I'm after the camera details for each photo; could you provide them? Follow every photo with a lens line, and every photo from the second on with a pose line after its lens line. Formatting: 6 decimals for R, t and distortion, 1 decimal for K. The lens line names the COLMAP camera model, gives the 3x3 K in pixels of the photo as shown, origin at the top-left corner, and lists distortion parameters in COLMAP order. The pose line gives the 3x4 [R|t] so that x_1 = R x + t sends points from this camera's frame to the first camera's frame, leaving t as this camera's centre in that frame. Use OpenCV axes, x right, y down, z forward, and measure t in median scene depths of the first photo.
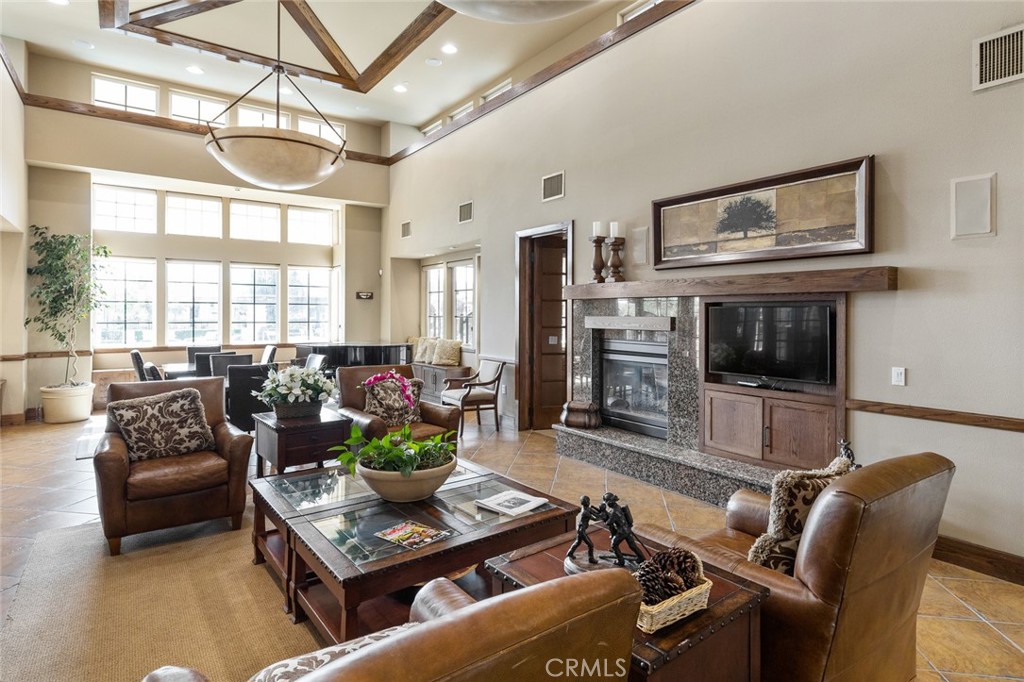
lens RADIAL K [[544.2, 0, 513.2], [0, 544.2, 314.9], [0, 0, 1]] dist [-0.003784, -0.000989]
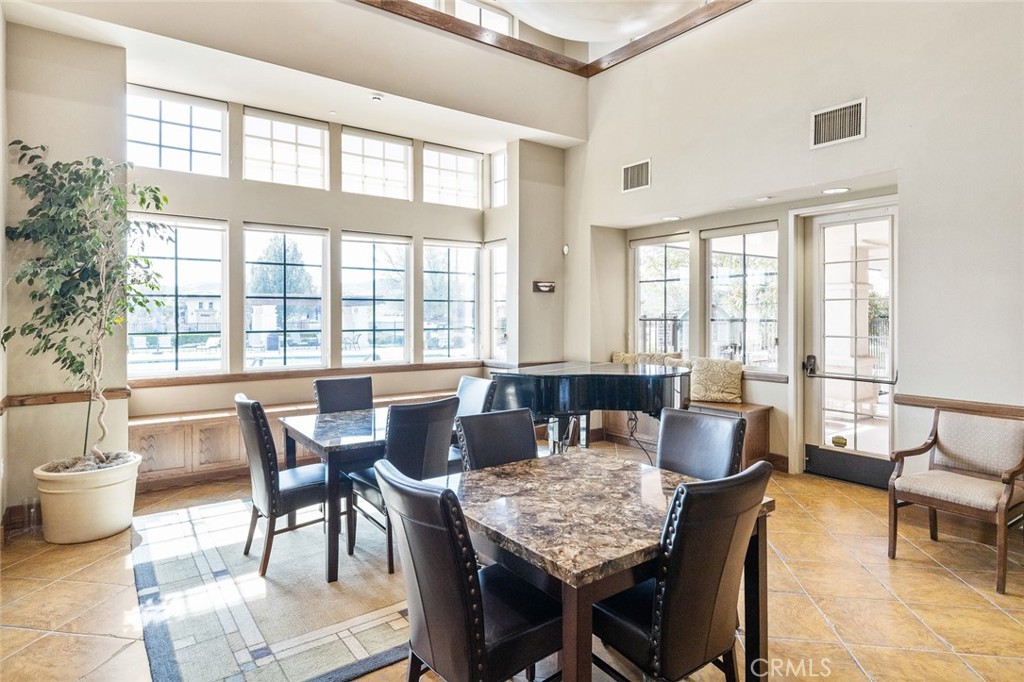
lens RADIAL K [[574.7, 0, 519.2], [0, 574.7, 317.9], [0, 0, 1]] dist [0.009585, 0.000205]
pose [[0.999995, -0.001510, 0.002800, -0.400039], [0.001493, 0.999979, 0.006371, -0.004567], [-0.002809, -0.006367, 0.999976, 0.437760]]
